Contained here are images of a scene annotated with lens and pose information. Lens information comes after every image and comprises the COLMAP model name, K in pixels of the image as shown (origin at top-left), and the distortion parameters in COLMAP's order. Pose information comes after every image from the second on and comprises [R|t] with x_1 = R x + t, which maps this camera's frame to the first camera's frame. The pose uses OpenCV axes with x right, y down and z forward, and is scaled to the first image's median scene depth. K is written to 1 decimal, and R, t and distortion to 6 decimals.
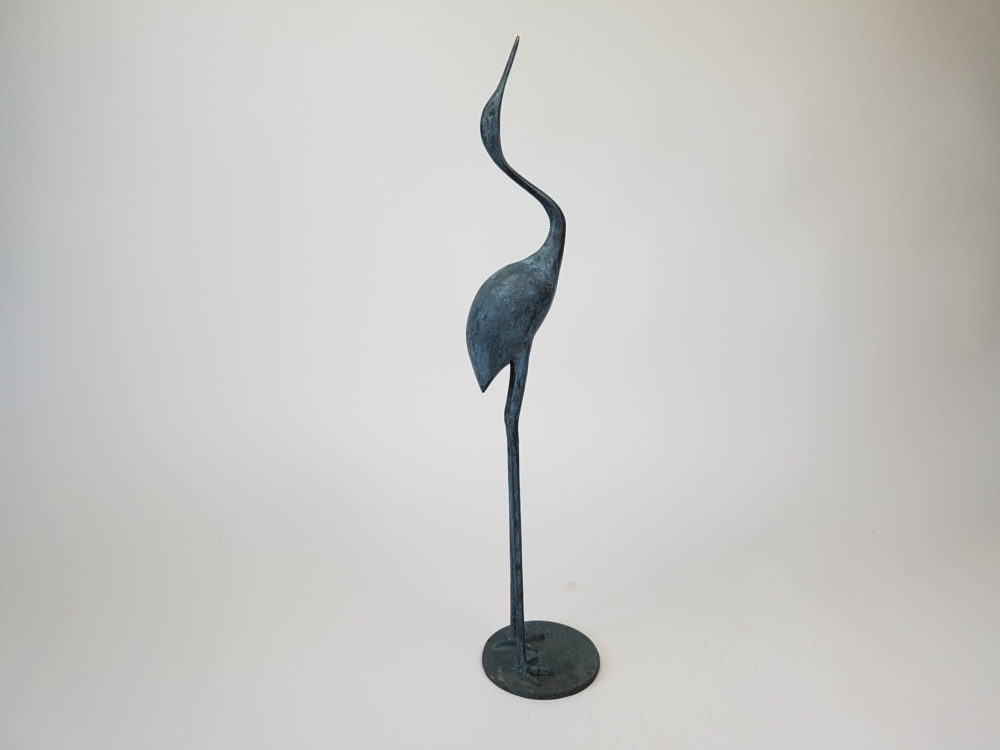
lens RADIAL K [[977.0, 0, 500.5], [0, 977.0, 410.3], [0, 0, 1]] dist [0.129115, 0.000331]
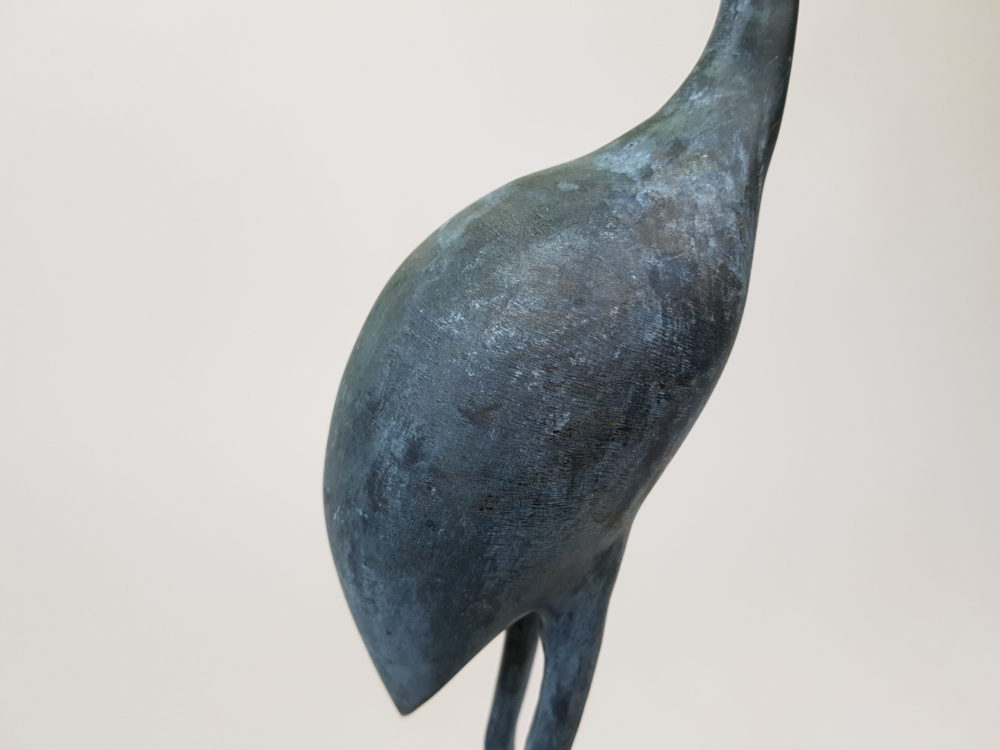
lens RADIAL K [[977.0, 0, 500.5], [0, 977.0, 410.3], [0, 0, 1]] dist [0.129115, 0.000331]
pose [[0.996892, -0.007078, 0.078460, -0.013203], [0.001486, 0.997467, 0.071113, -0.117101], [-0.078765, -0.070776, 0.994378, 0.805884]]
